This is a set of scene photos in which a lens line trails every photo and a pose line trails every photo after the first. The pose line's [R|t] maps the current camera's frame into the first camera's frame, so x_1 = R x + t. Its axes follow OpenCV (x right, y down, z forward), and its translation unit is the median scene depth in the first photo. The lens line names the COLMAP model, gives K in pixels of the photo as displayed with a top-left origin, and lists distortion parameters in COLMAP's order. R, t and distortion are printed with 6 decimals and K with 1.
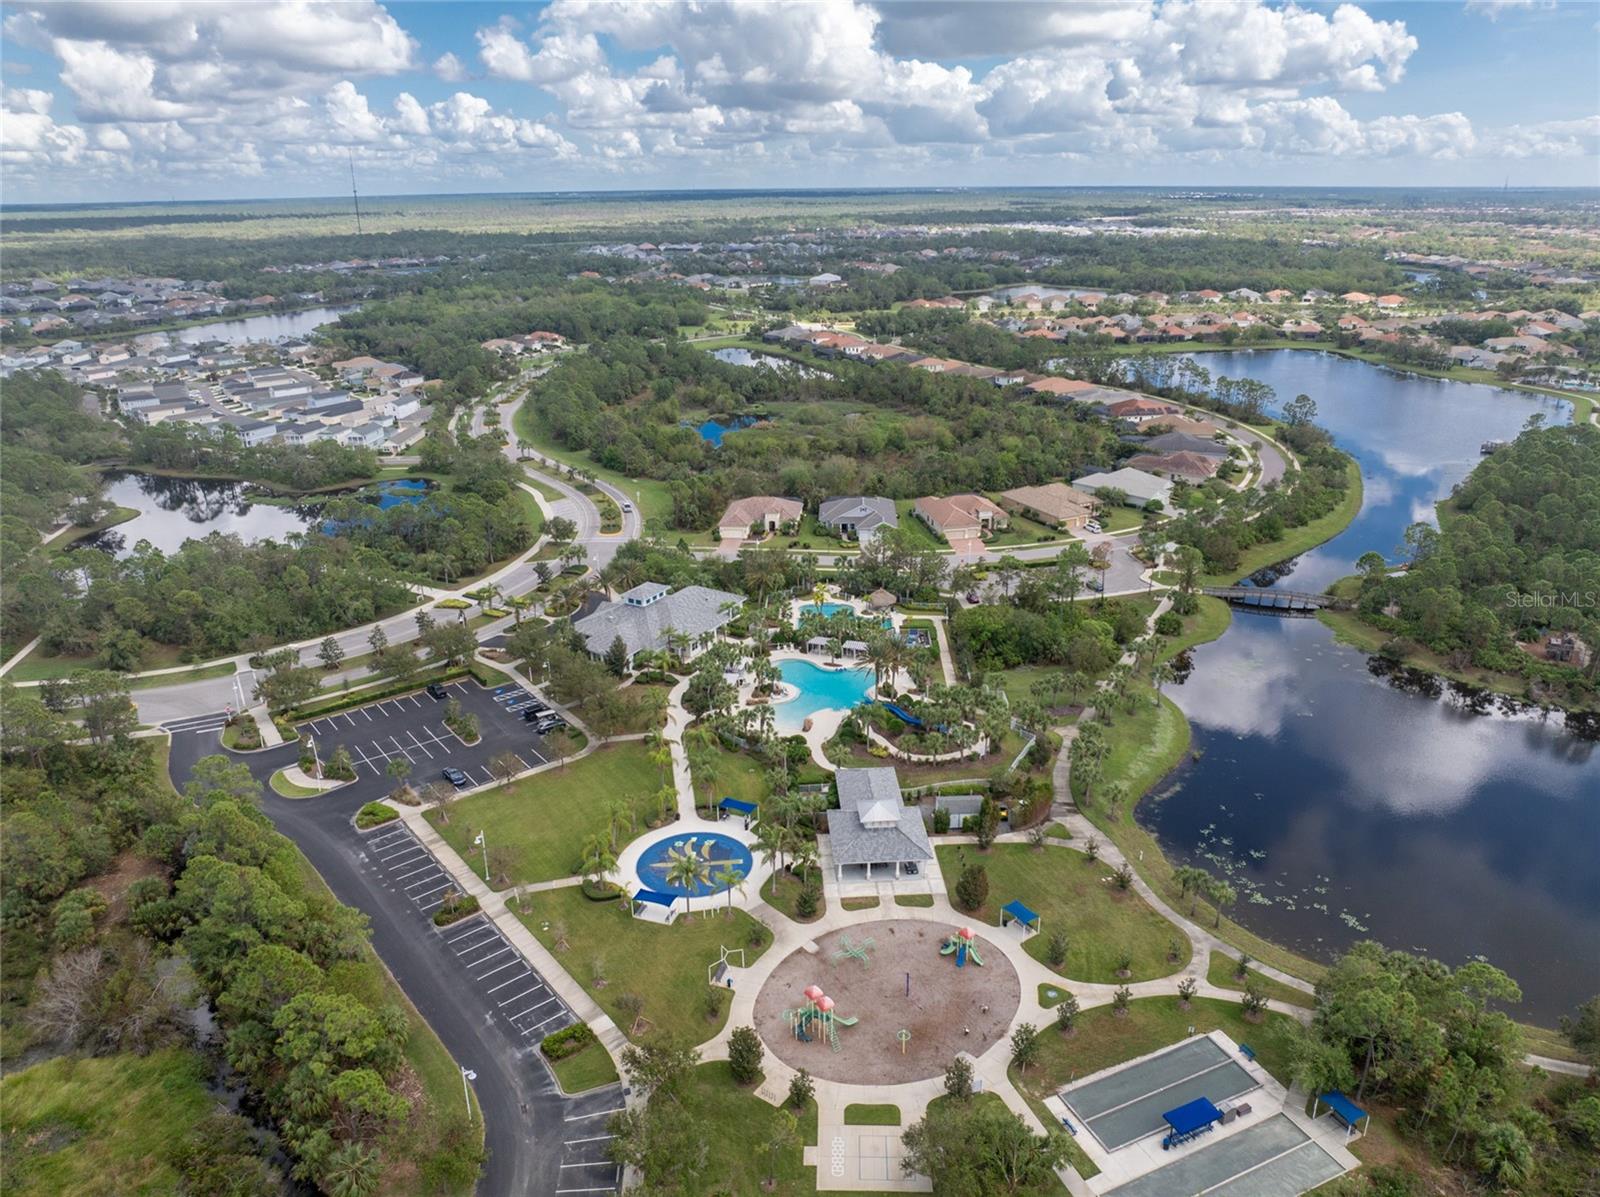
lens RADIAL K [[1113.8, 0, 797.0], [0, 1113.8, 598.9], [0, 0, 1]] dist [-0.040530, 0.007986]
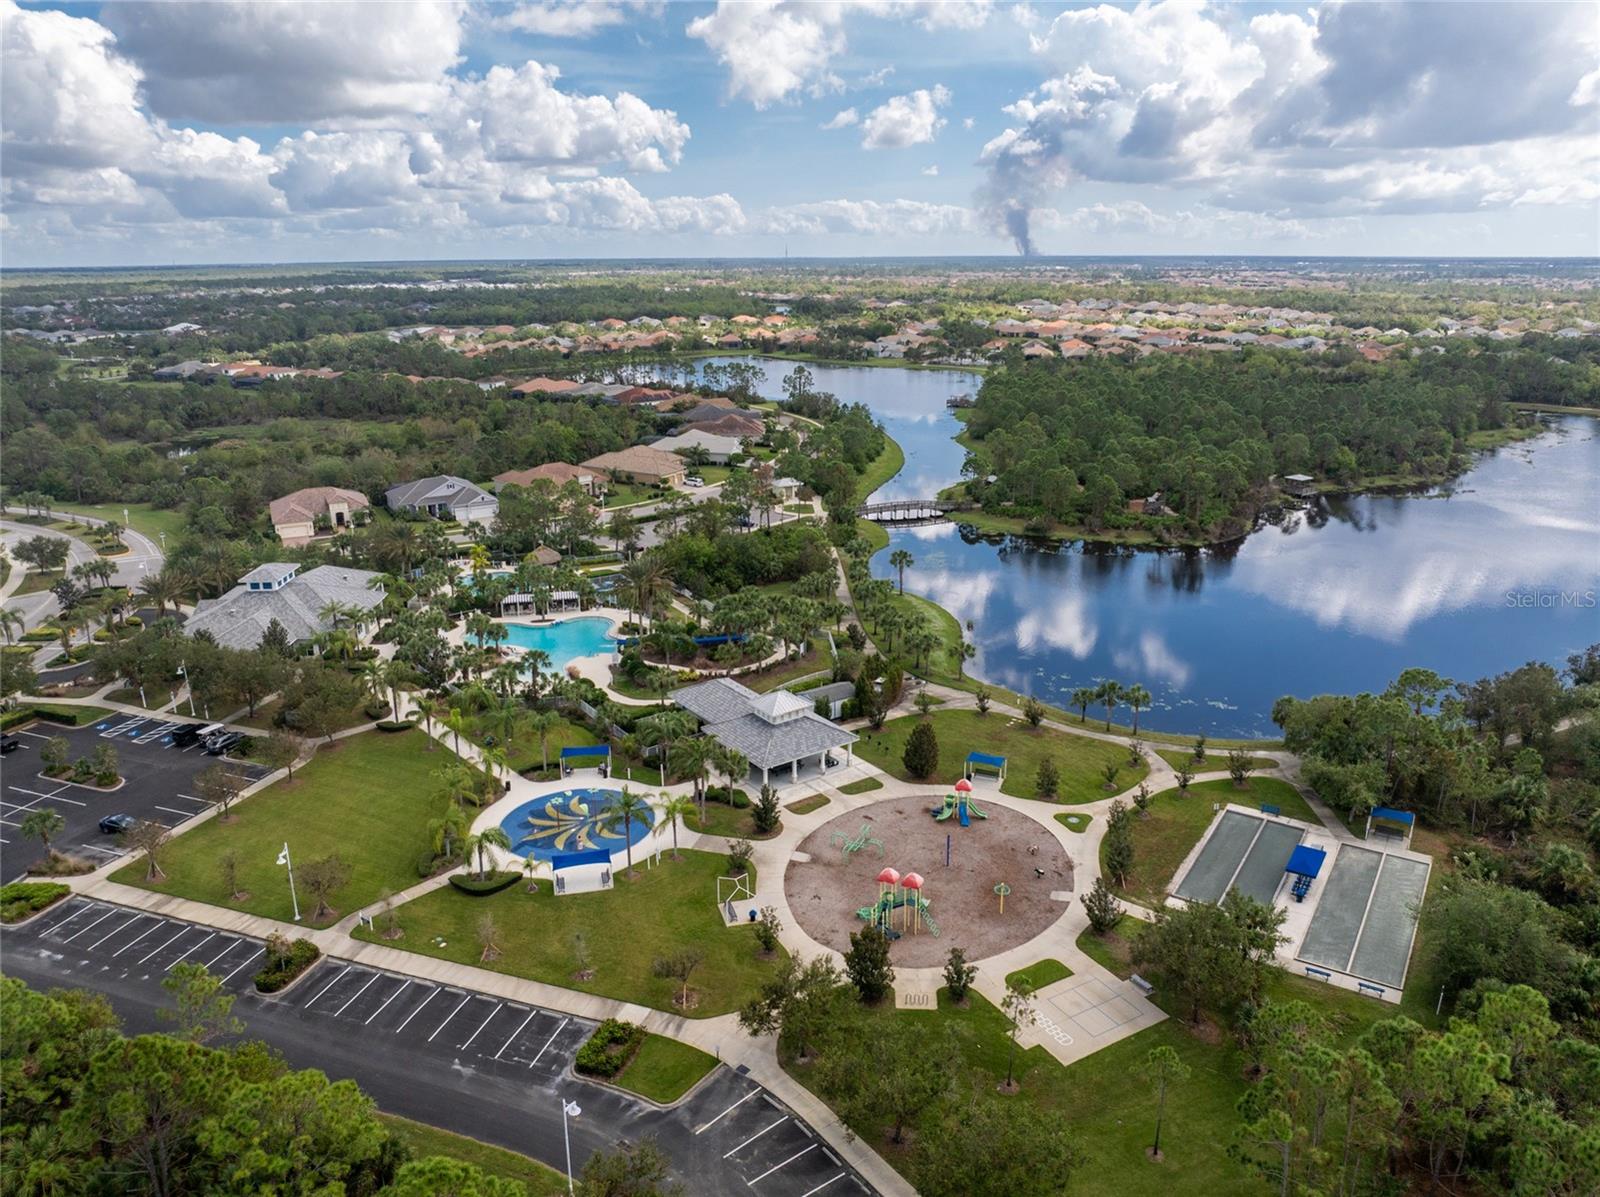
lens RADIAL K [[1135.5, 0, 796.6], [0, 1135.5, 604.6], [0, 0, 1]] dist [-0.037877, 0.003319]
pose [[0.846449, -0.151345, 0.510508, -0.245551], [0.182050, 0.983235, -0.010358, 0.093865], [-0.500382, 0.101706, 0.859810, 0.186164]]
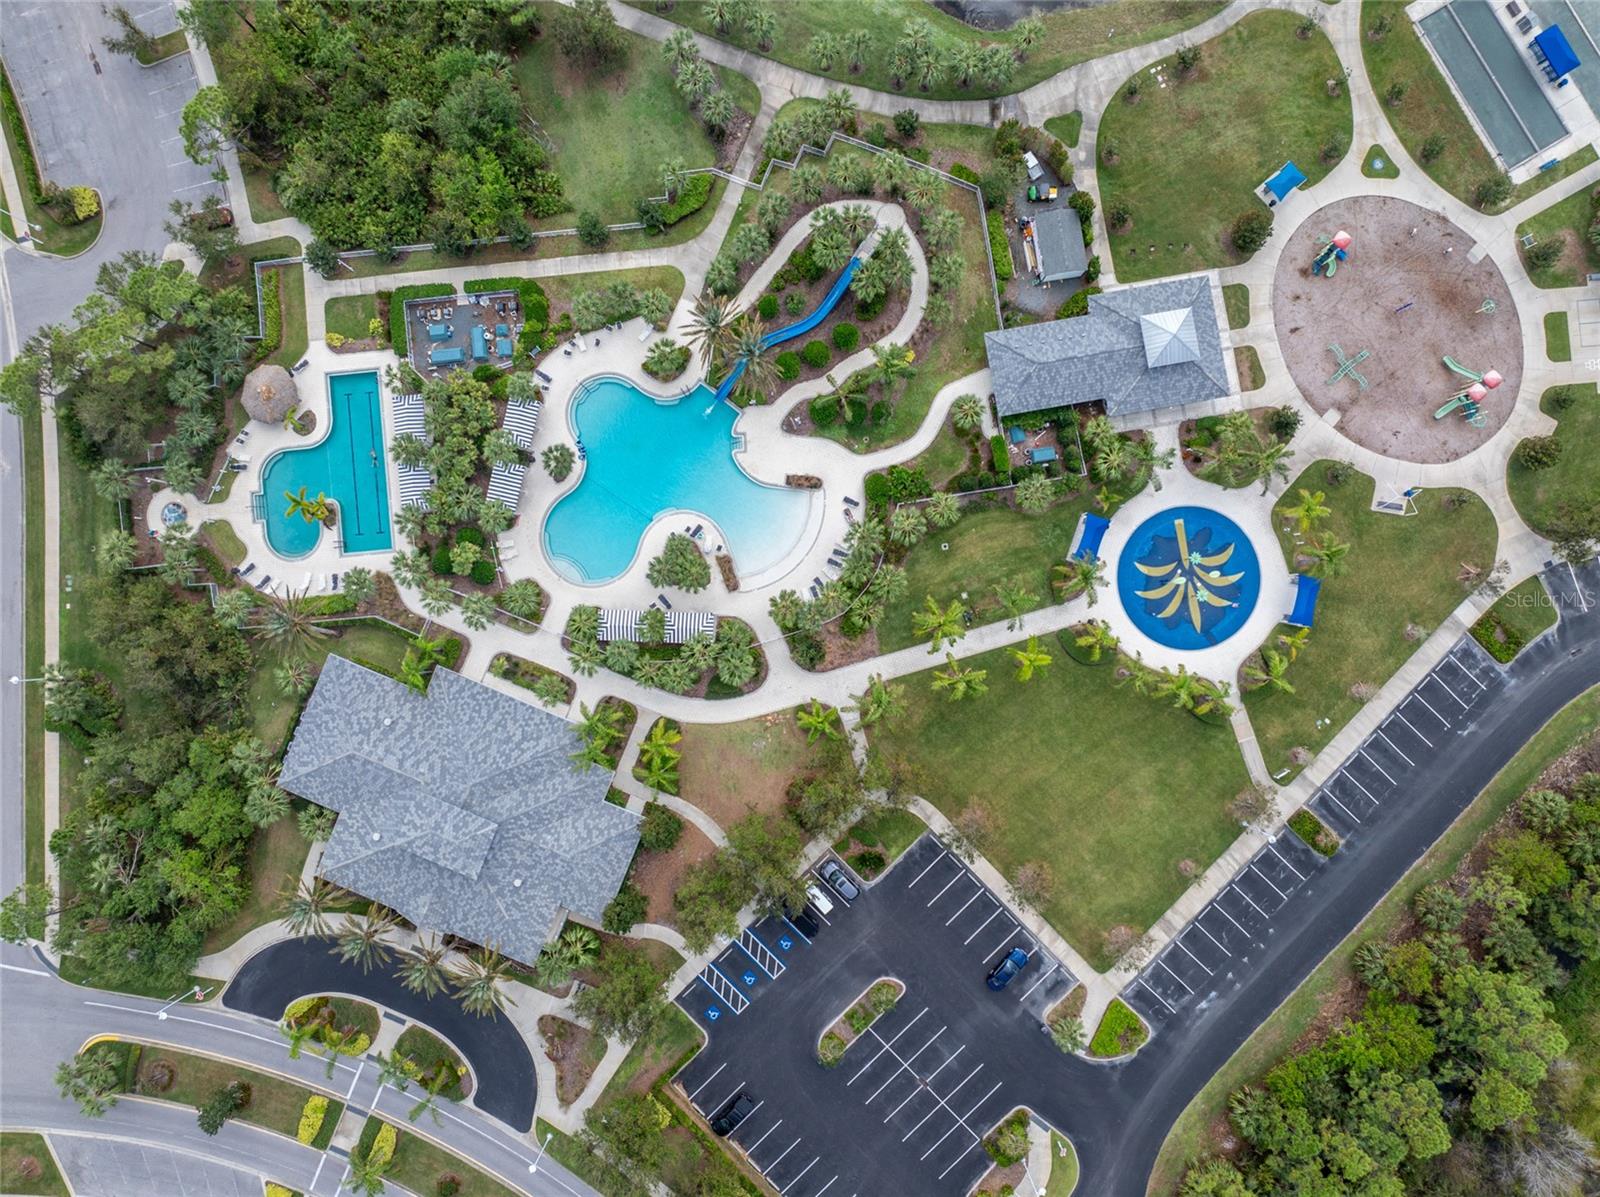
lens RADIAL K [[1135.5, 0, 796.6], [0, 1135.5, 604.6], [0, 0, 1]] dist [-0.037877, 0.003319]
pose [[-0.123996, -0.992162, 0.015471, -0.065010], [0.347681, -0.028838, 0.937169, -0.461014], [-0.929378, 0.121584, 0.348532, 0.720063]]
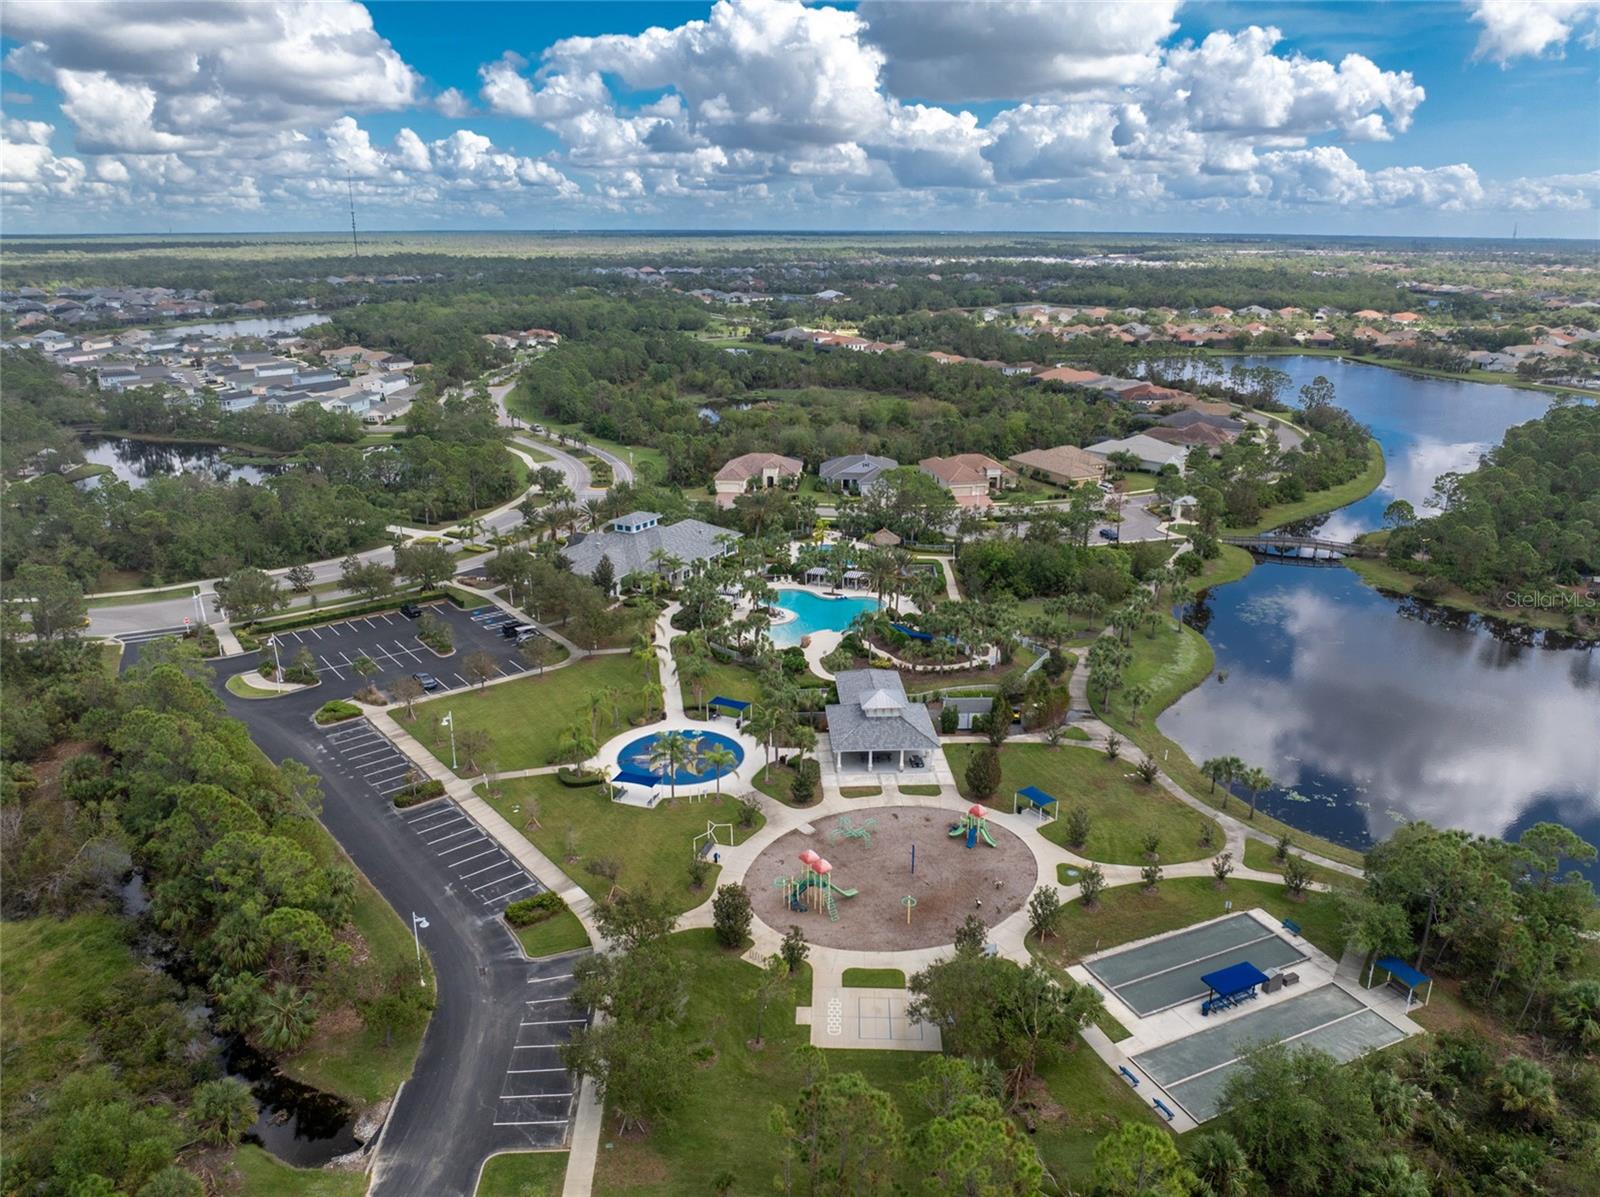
lens RADIAL K [[1135.5, 0, 796.6], [0, 1135.5, 604.6], [0, 0, 1]] dist [-0.037877, 0.003319]
pose [[0.999911, 0.013308, 0.001361, 0.000497], [-0.013253, 0.999310, -0.034684, 0.105694], [-0.001822, 0.034663, 0.999397, 0.042153]]
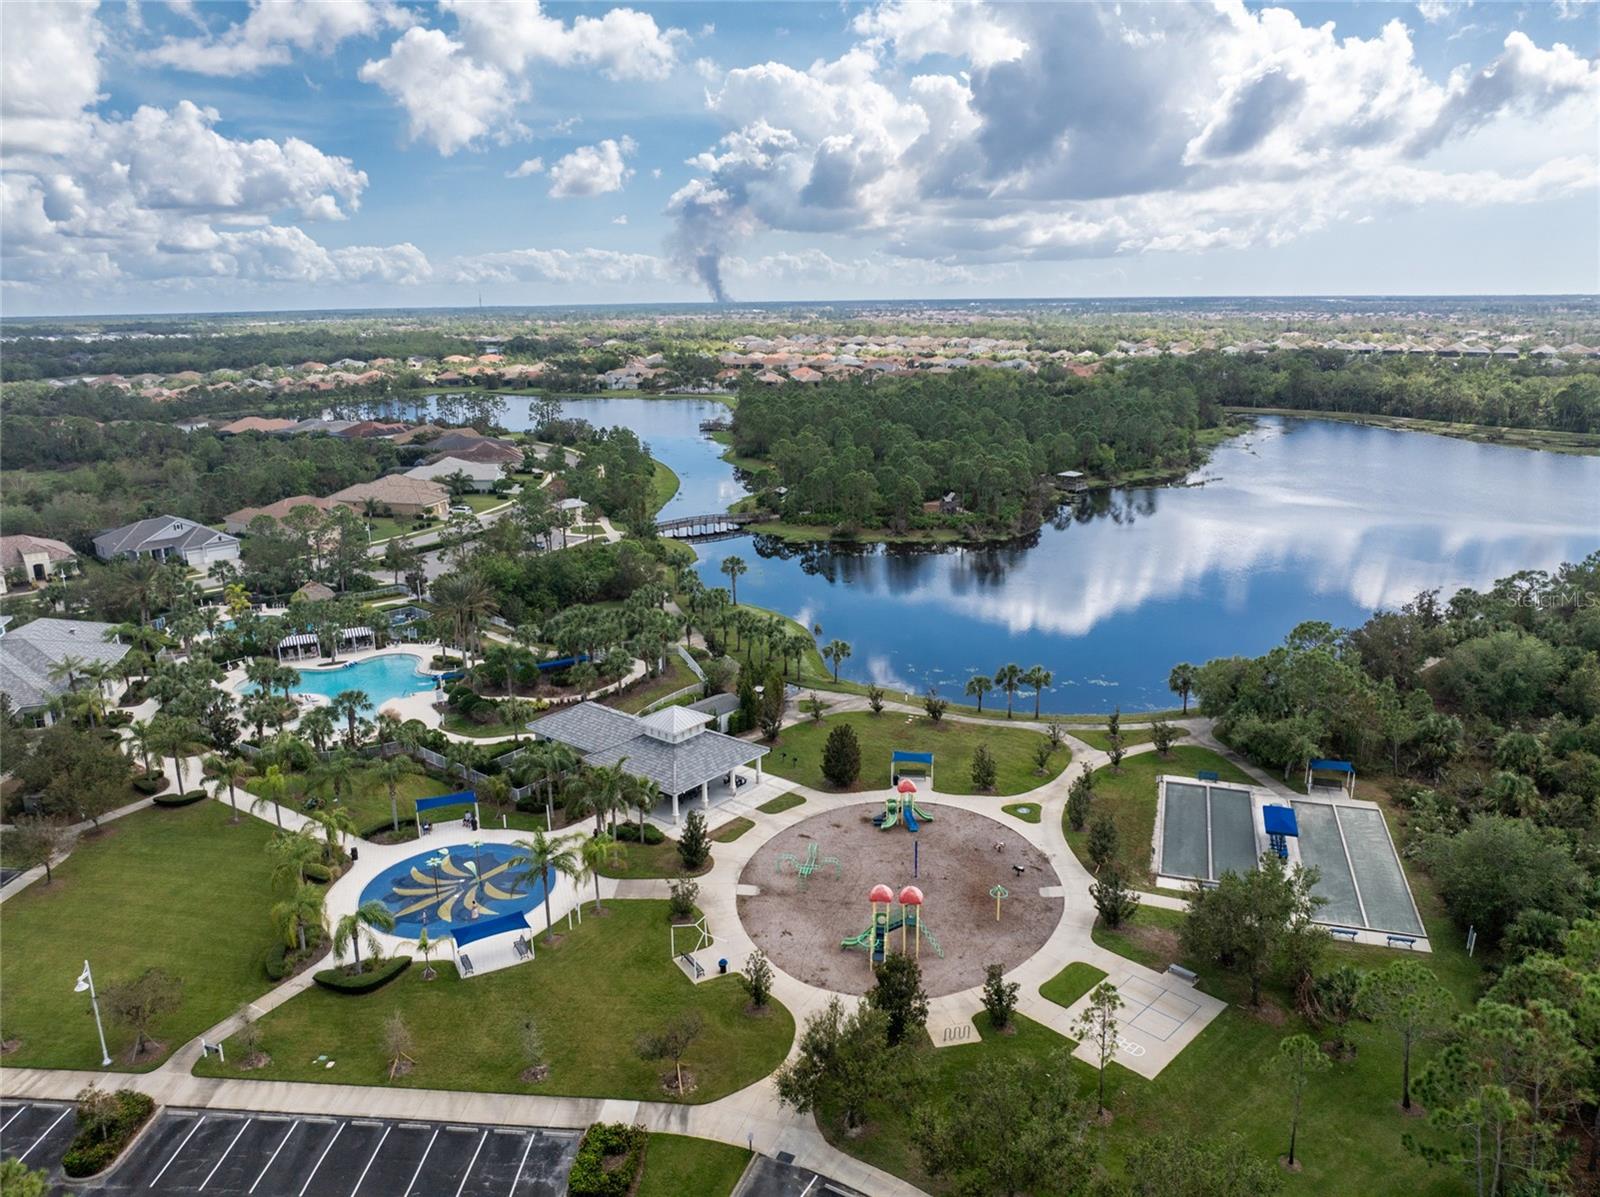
lens RADIAL K [[1133.1, 0, 800.0], [0, 1133.1, 598.5], [0, 0, 1]] dist [-0.053018, 0.027237]
pose [[0.680237, -0.185181, 0.709214, -0.272591], [0.259517, 0.965733, 0.003247, 0.097255], [-0.685513, 0.181845, 0.704985, 0.302237]]
